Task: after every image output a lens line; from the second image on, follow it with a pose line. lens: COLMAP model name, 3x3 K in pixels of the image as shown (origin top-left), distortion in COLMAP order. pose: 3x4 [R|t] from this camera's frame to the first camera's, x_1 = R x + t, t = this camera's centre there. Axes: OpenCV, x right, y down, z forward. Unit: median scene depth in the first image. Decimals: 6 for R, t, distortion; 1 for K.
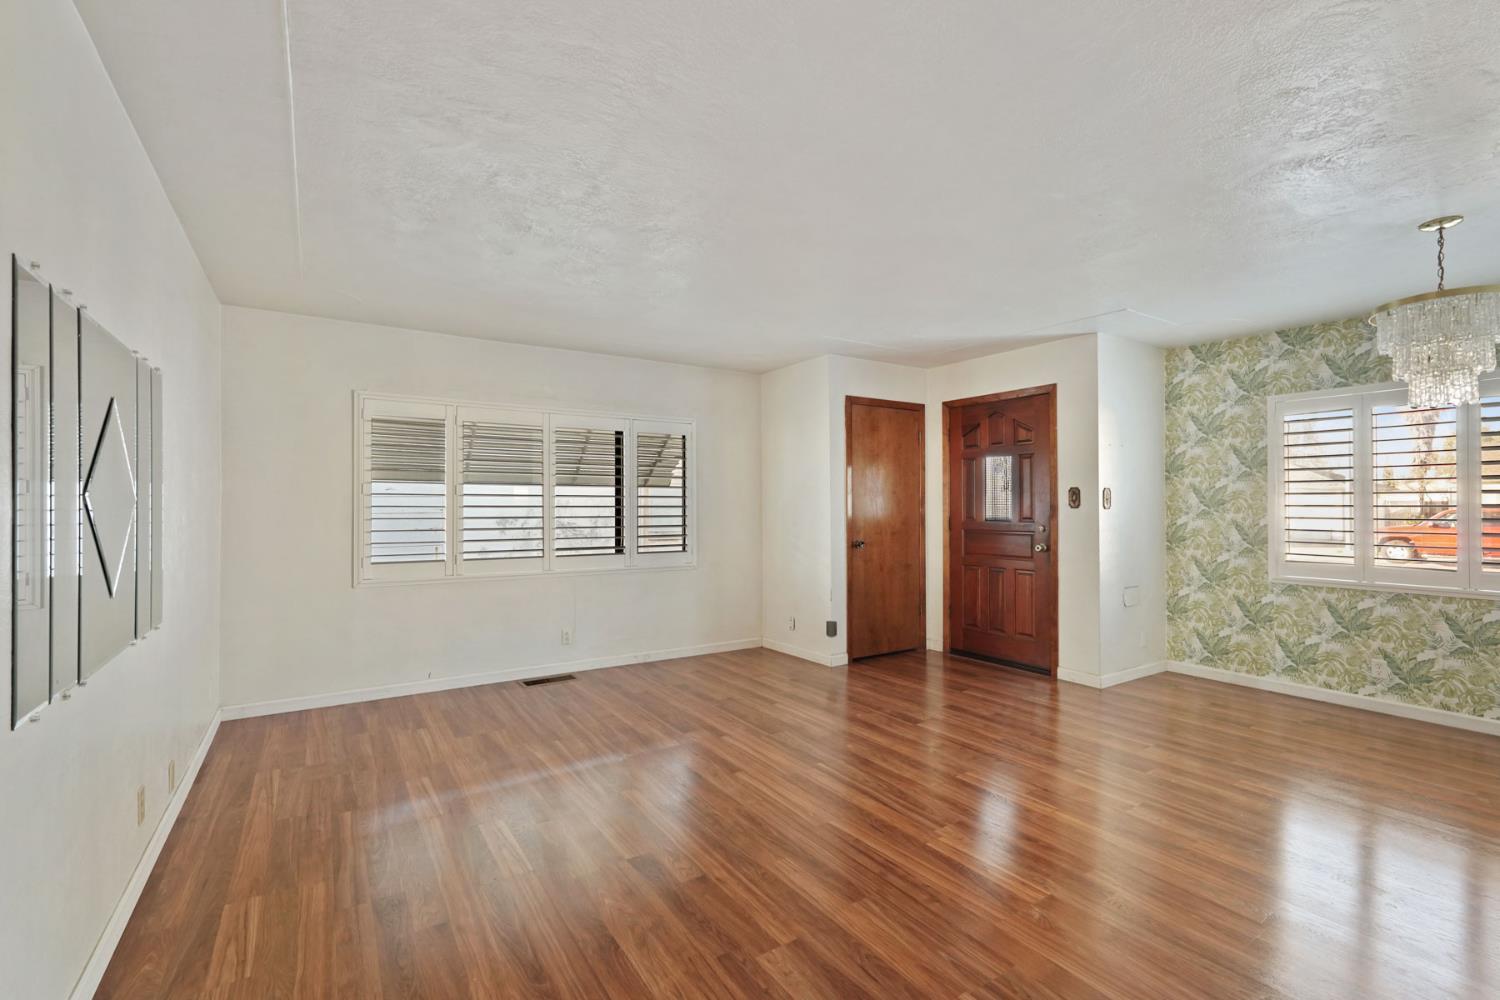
lens RADIAL K [[680.8, 0, 749.9], [0, 680.8, 501.6], [0, 0, 1]] dist [-0.001631, 0.000400]
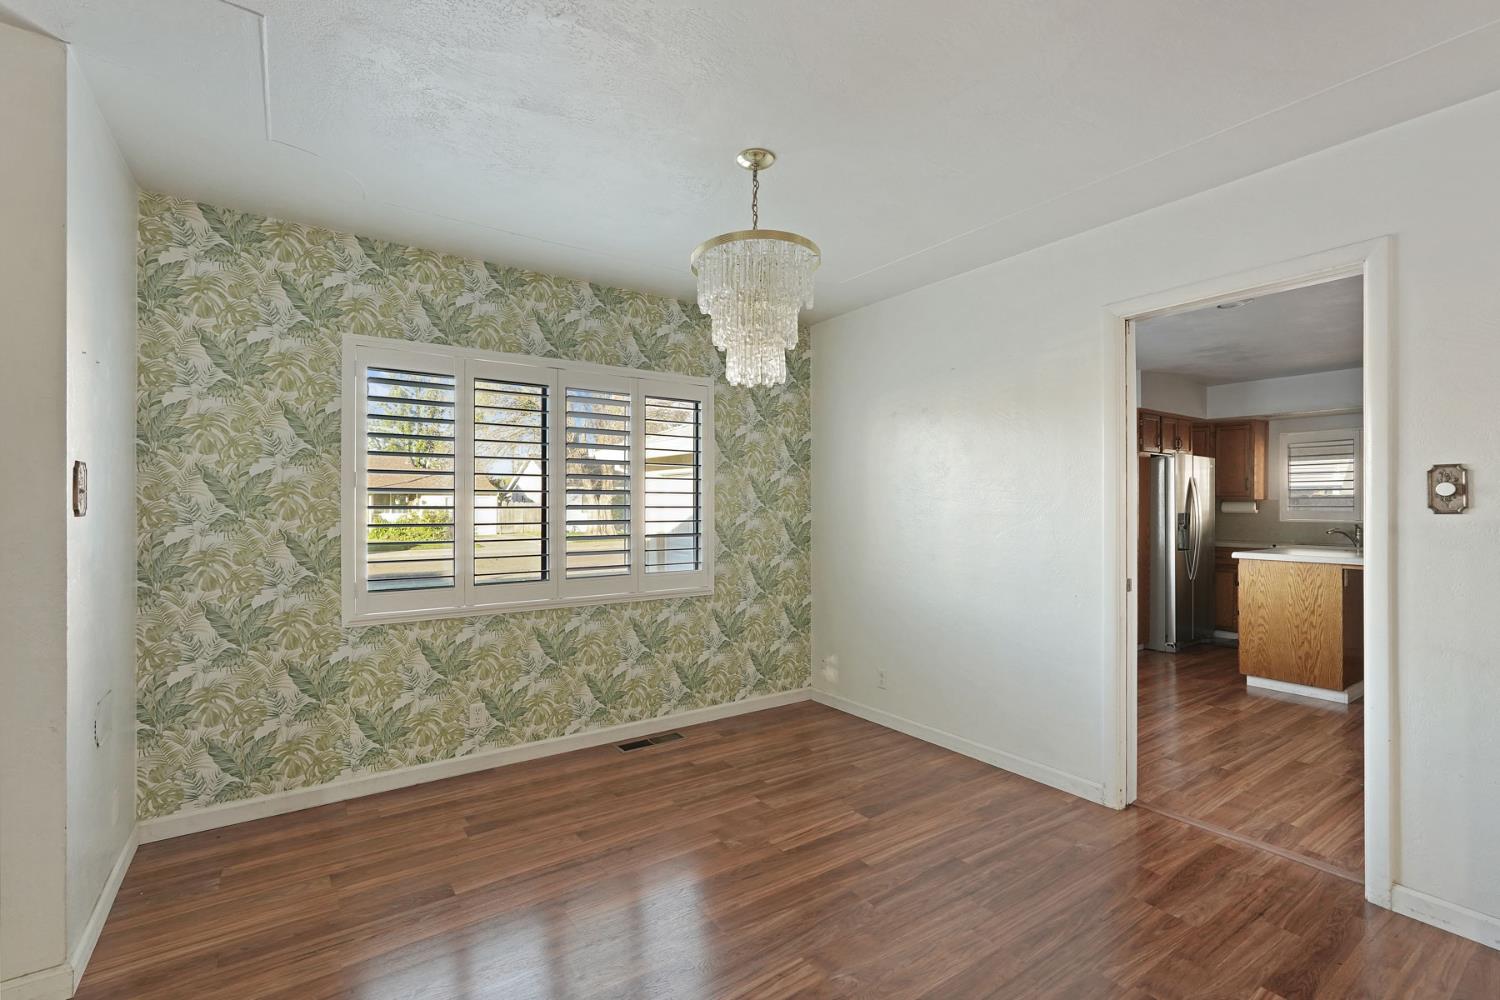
lens RADIAL K [[680.8, 0, 751.2], [0, 680.8, 506.7], [0, 0, 1]] dist [-0.001631, 0.000400]
pose [[-0.040303, 0.004663, 0.999177, 0.116981], [-0.000613, 0.999989, -0.004692, 0.008806], [-0.999187, -0.000801, -0.040300, 0.644045]]
